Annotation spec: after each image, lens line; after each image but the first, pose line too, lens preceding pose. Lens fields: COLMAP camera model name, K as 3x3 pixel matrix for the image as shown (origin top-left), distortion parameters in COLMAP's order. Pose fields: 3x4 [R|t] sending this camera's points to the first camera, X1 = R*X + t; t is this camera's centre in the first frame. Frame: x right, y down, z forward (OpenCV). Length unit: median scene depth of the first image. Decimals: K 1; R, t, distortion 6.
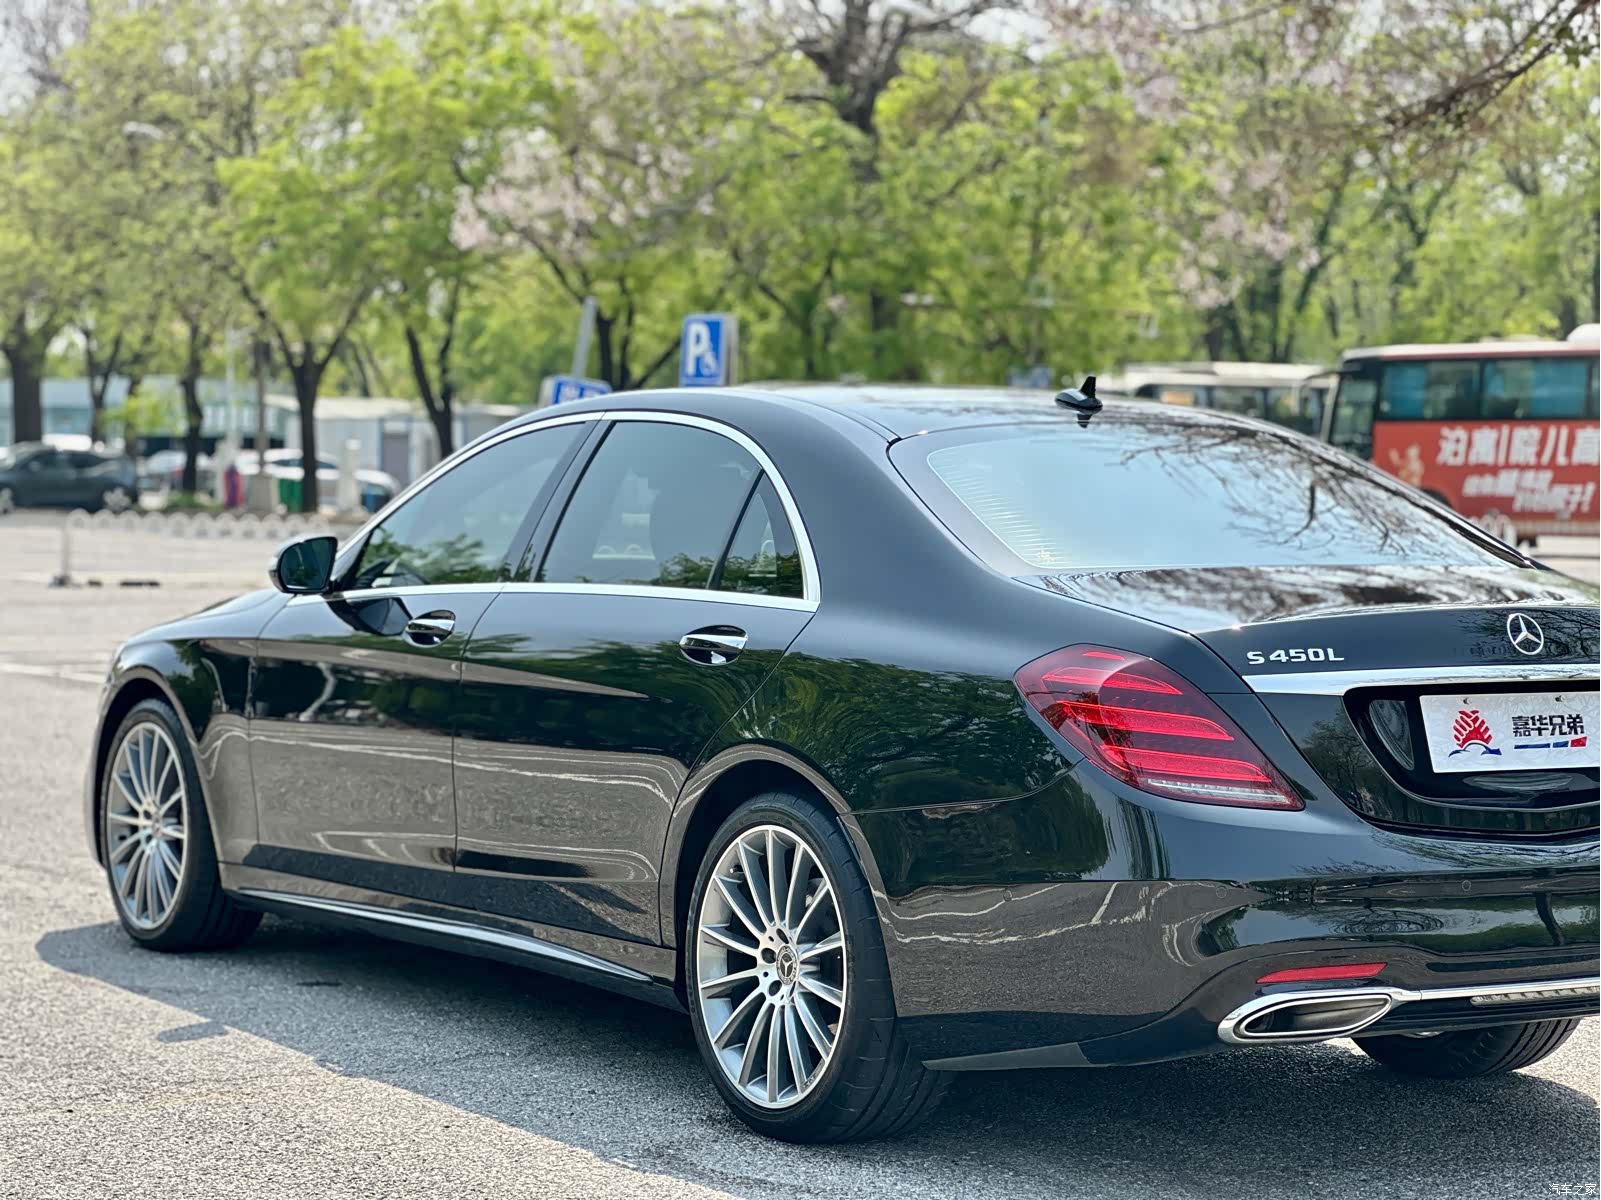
lens RADIAL K [[3488.6, 0, 795.7], [0, 3488.6, 605.9], [0, 0, 1]] dist [0.159265, 0.000000]
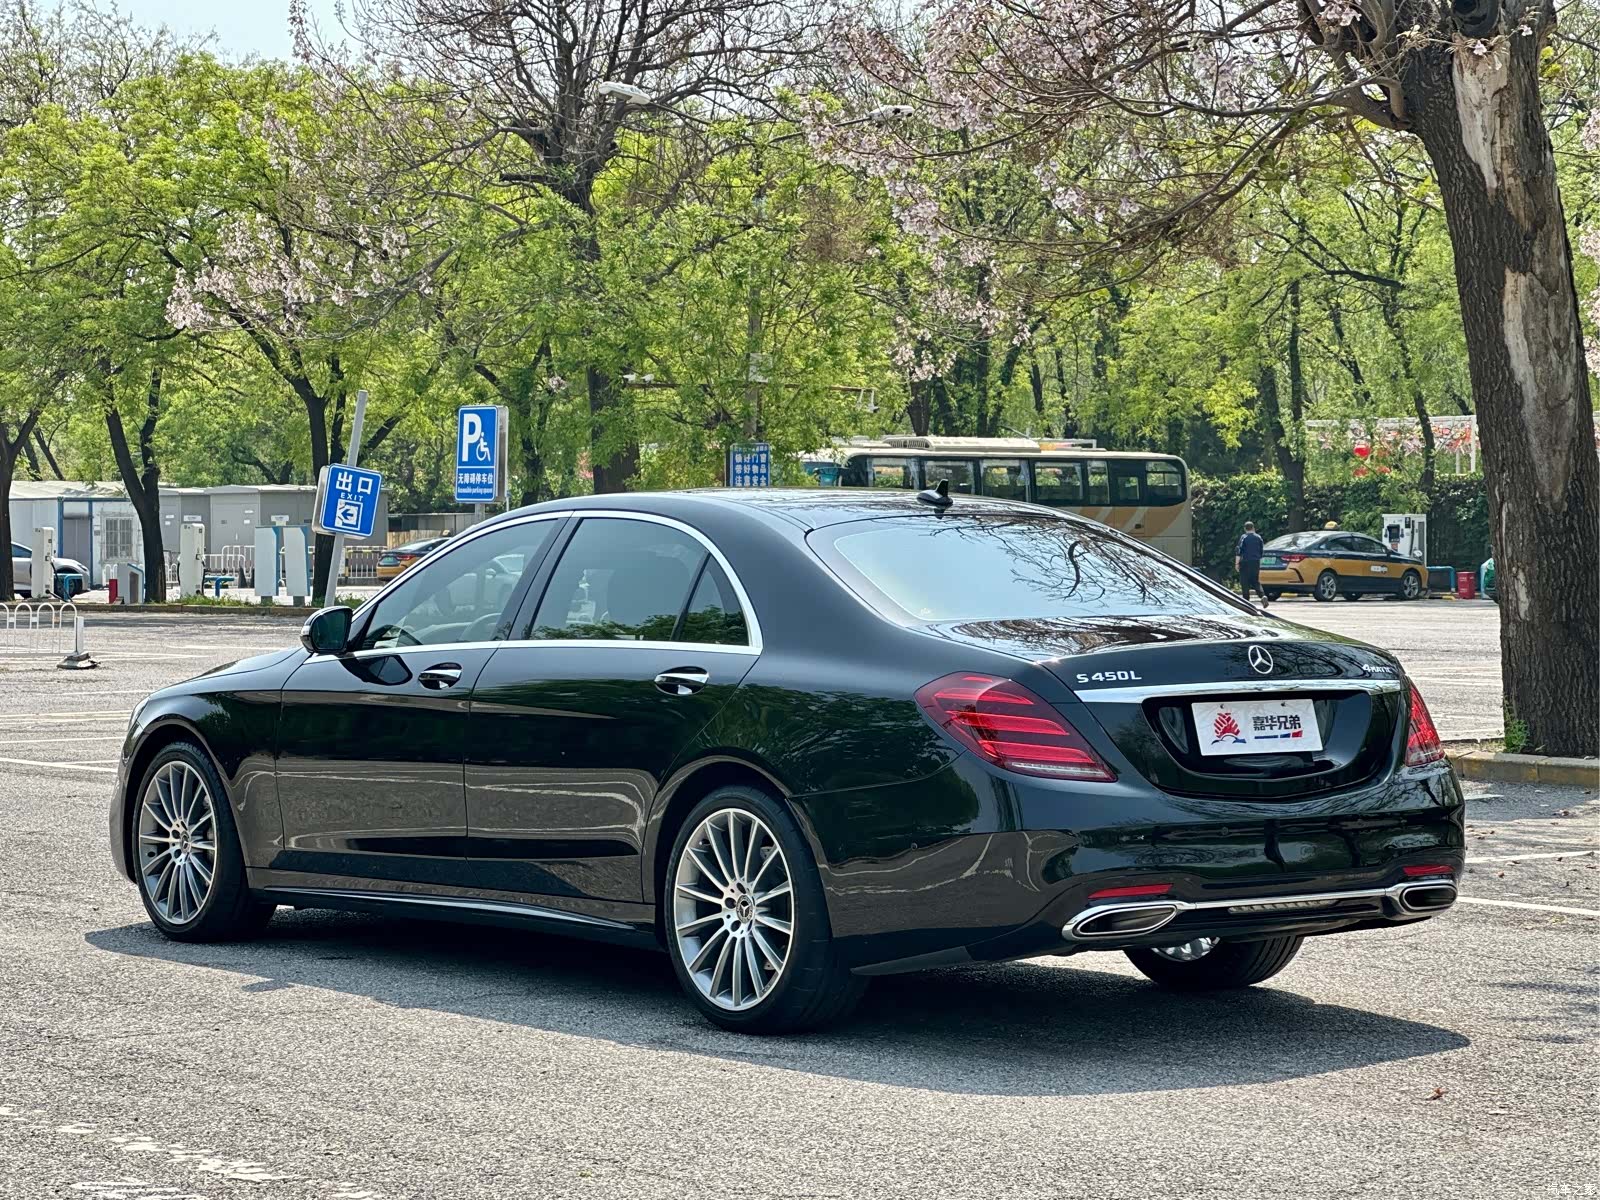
lens RADIAL K [[3714.7, 0, 804.7], [0, 3714.7, 600.6], [0, 0, 1]] dist [0.119645, 0.000000]
pose [[0.995781, -0.013254, 0.090799, -0.099459], [0.015424, 0.999611, -0.023240, 0.012888], [-0.090456, 0.024543, 0.995598, -0.430839]]
